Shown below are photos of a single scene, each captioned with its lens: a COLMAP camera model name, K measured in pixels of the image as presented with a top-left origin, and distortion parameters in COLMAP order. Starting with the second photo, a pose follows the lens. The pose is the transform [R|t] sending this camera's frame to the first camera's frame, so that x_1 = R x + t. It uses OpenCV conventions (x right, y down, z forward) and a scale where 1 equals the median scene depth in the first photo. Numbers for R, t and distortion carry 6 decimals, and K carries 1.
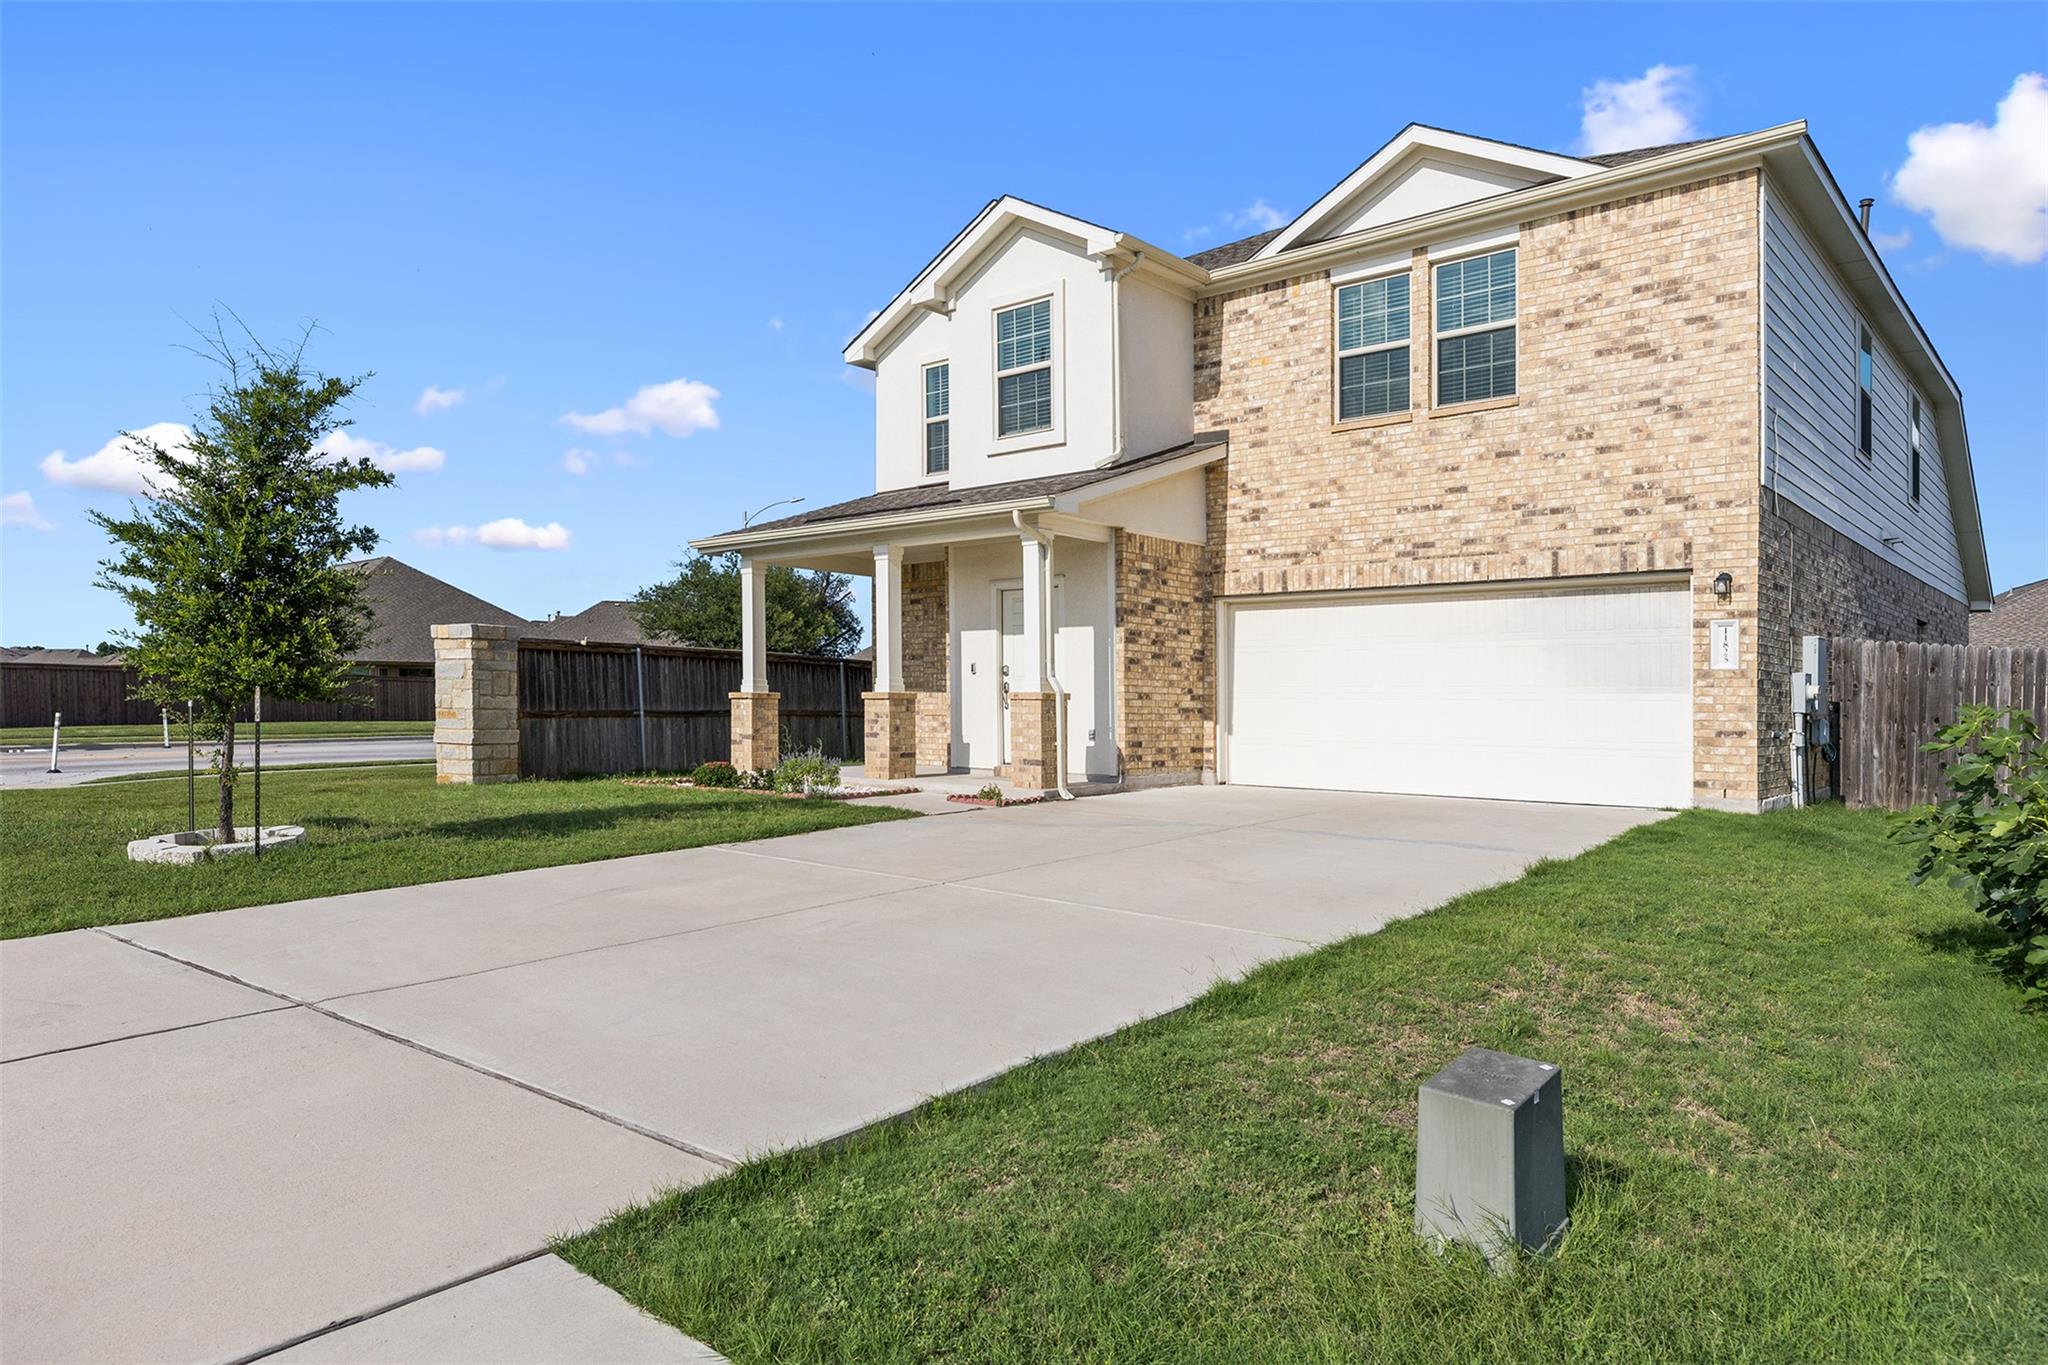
lens RADIAL K [[1277.2, 0, 1023.4], [0, 1277.2, 733.0], [0, 0, 1]] dist [0.006269, 0.000659]
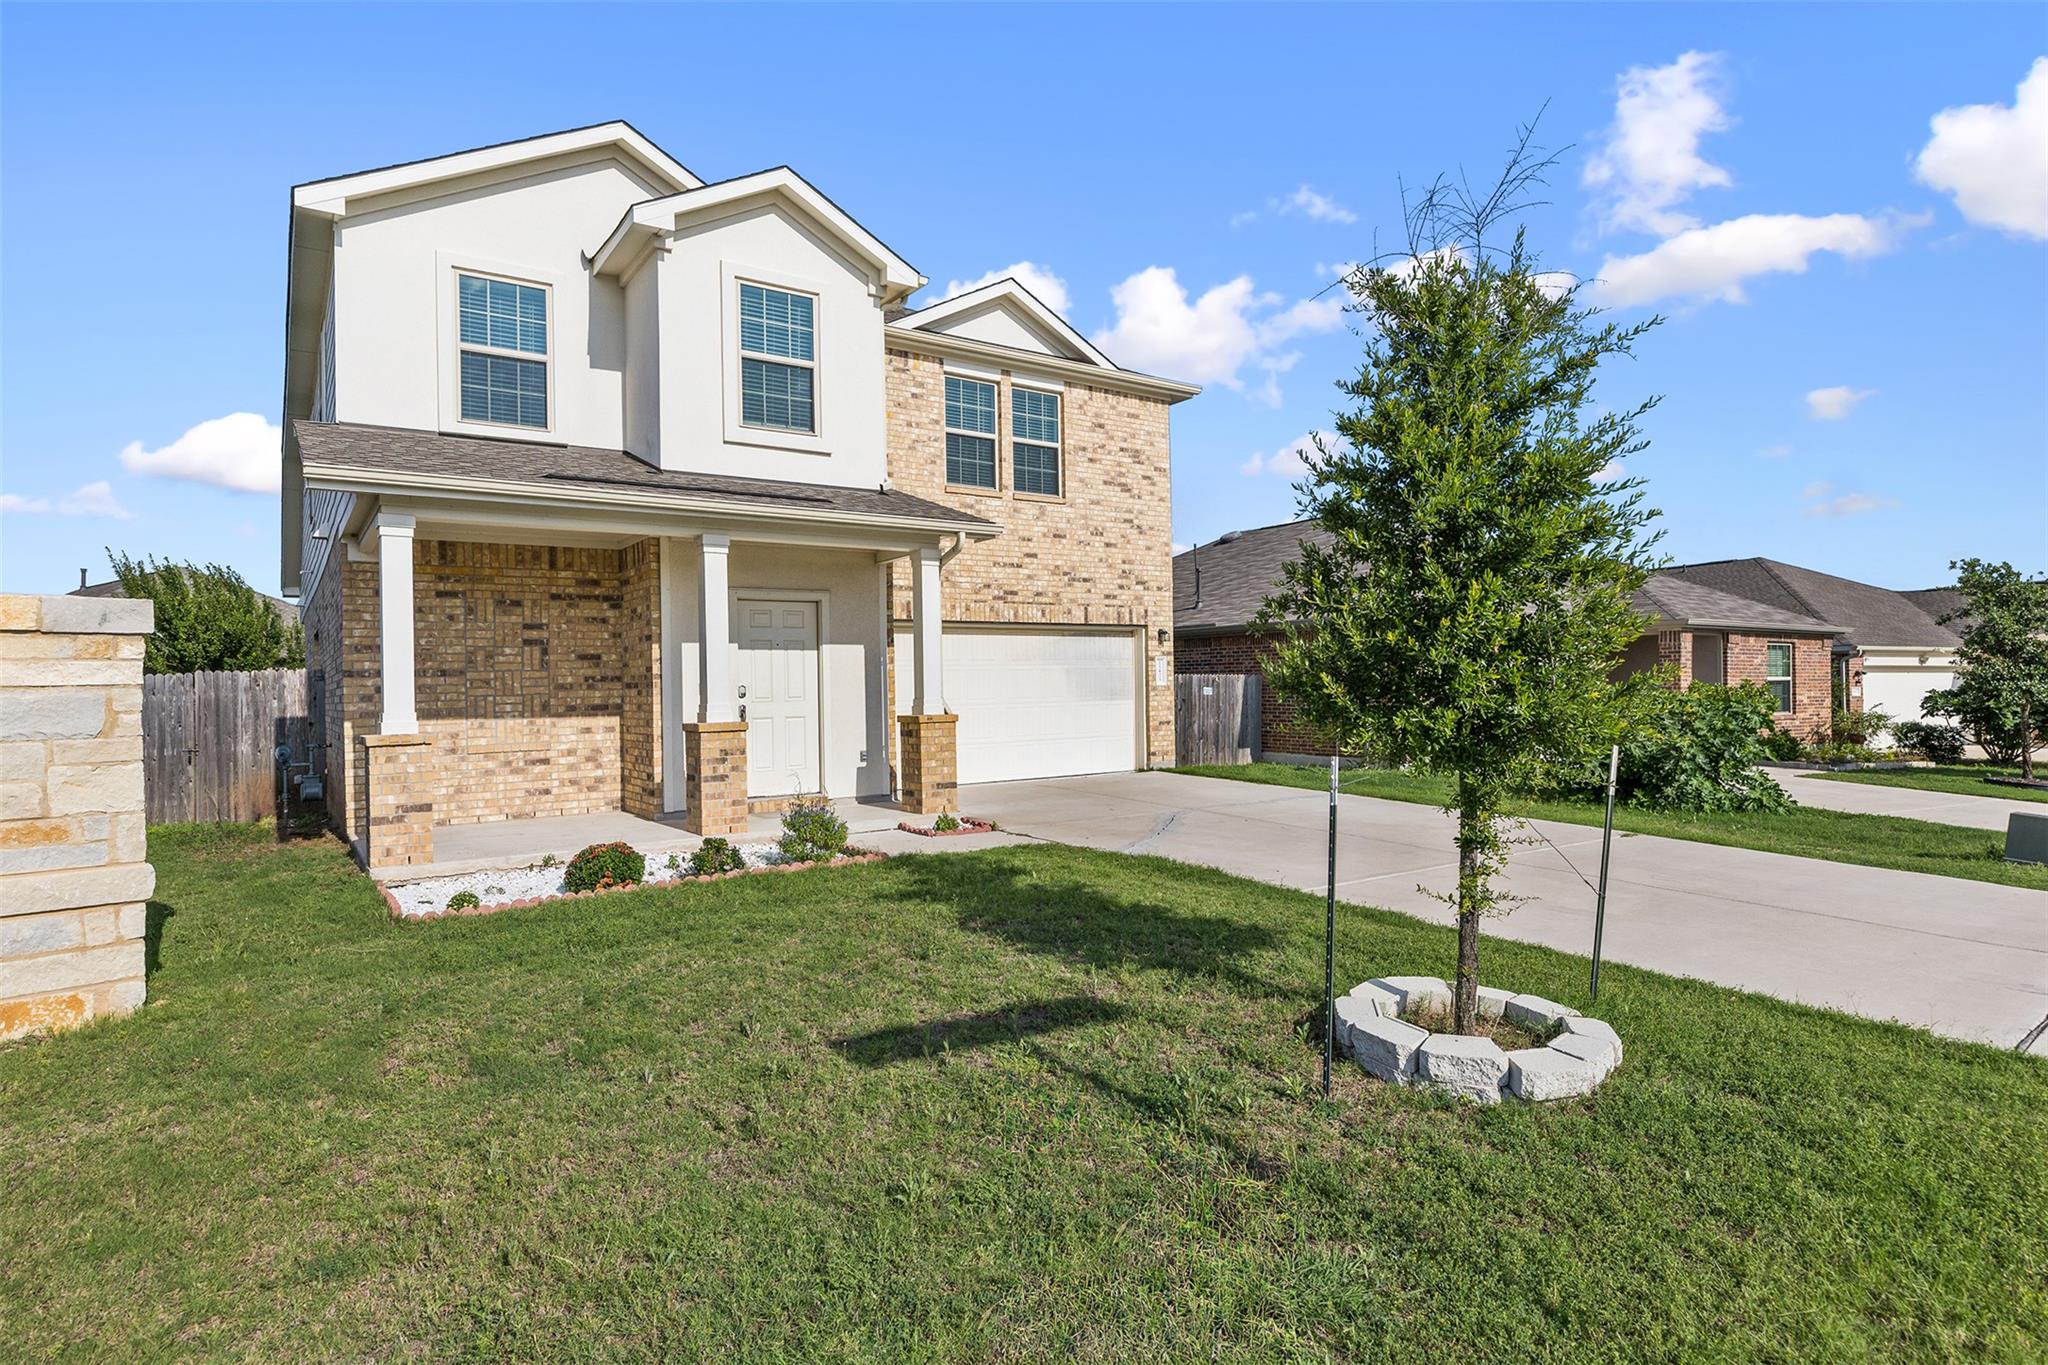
lens RADIAL K [[1069.7, 0, 1024.0], [0, 1069.7, 682.5], [0, 0, 1]] dist [-0.001438, -0.000056]
pose [[0.239615, -0.008690, 0.970829, -0.780870], [0.044366, 0.999013, -0.002008, -0.052013], [-0.969854, 0.043553, 0.239764, 0.739241]]
